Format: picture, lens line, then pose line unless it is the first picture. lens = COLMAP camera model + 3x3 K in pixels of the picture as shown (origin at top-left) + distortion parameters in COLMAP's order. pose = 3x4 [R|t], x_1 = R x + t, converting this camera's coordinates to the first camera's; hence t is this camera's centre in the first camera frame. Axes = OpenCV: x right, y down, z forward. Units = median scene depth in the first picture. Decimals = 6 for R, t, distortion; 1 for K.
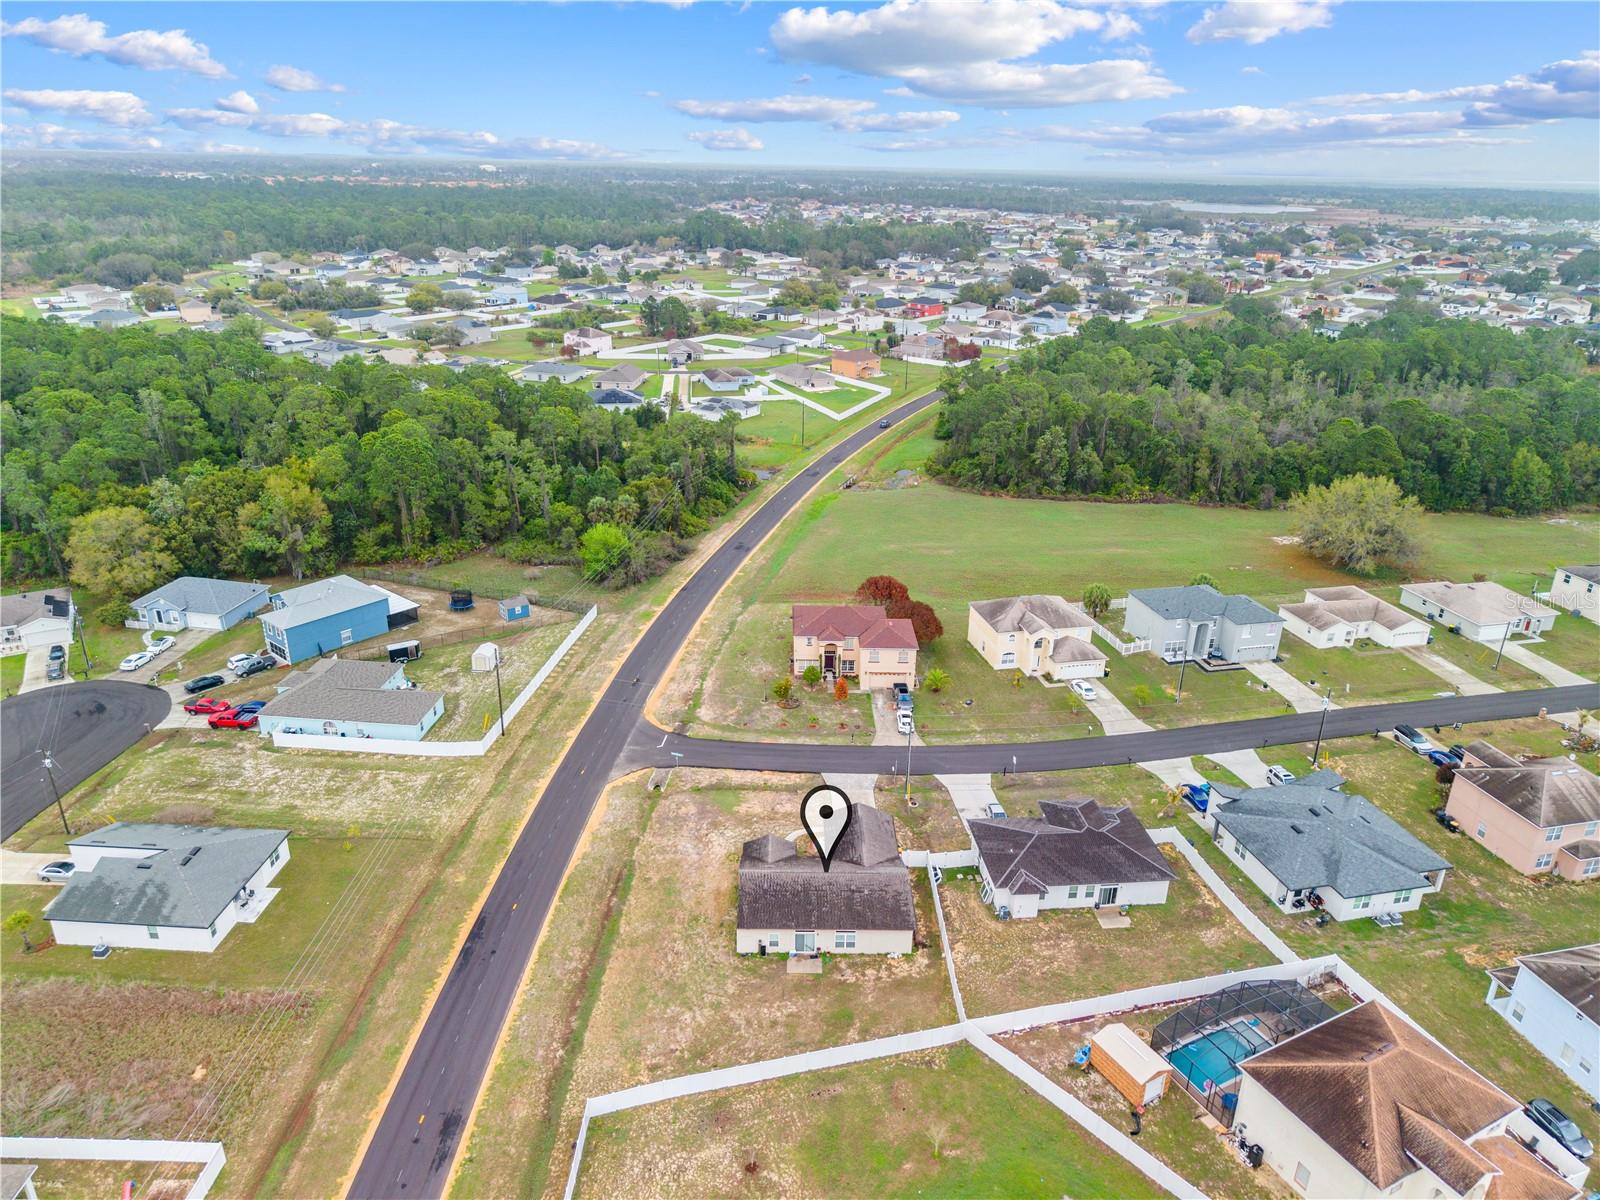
lens RADIAL K [[1094.5, 0, 800.0], [0, 1094.5, 600.0], [0, 0, 1]] dist [0.075594, -0.163848]
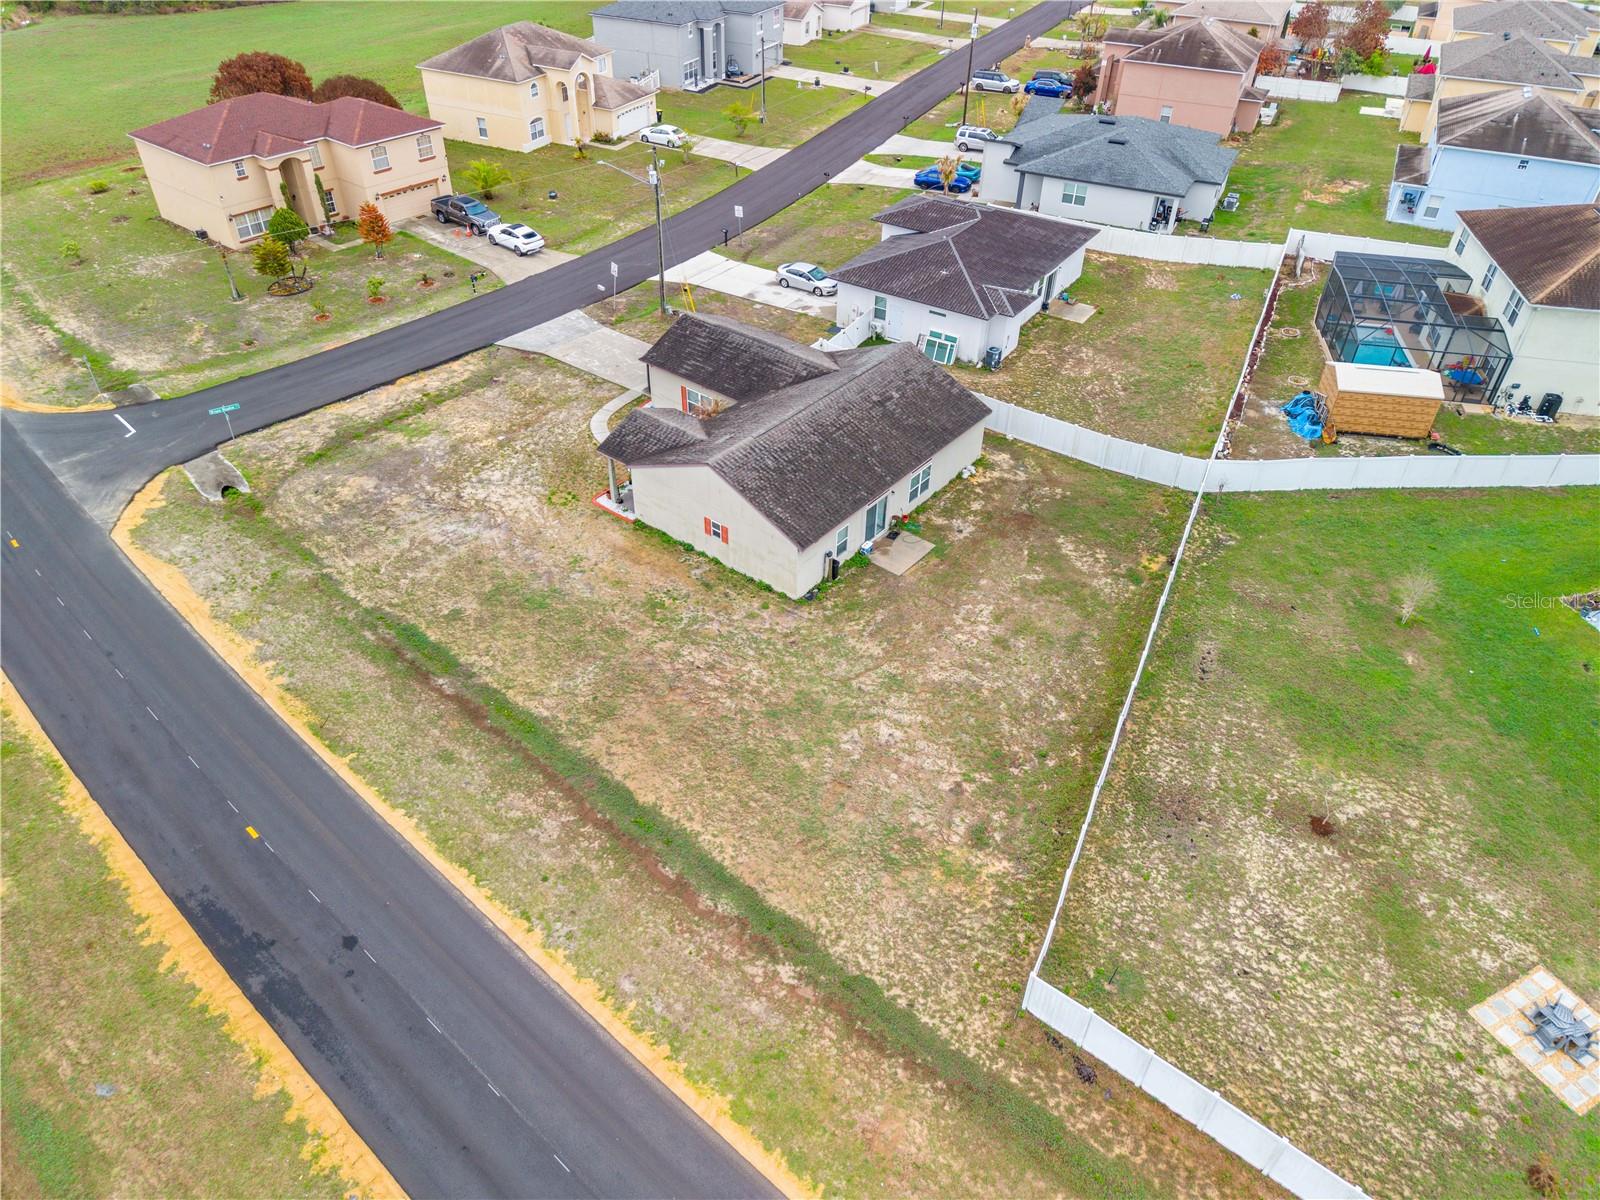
lens RADIAL K [[1091.5, 0, 800.0], [0, 1091.5, 600.0], [0, 0, 1]] dist [0.040916, -0.049171]
pose [[0.624714, -0.486795, 0.610543, -0.304419], [0.299191, 0.871443, 0.388679, 0.117072], [-0.721261, -0.060144, 0.690047, 0.583102]]
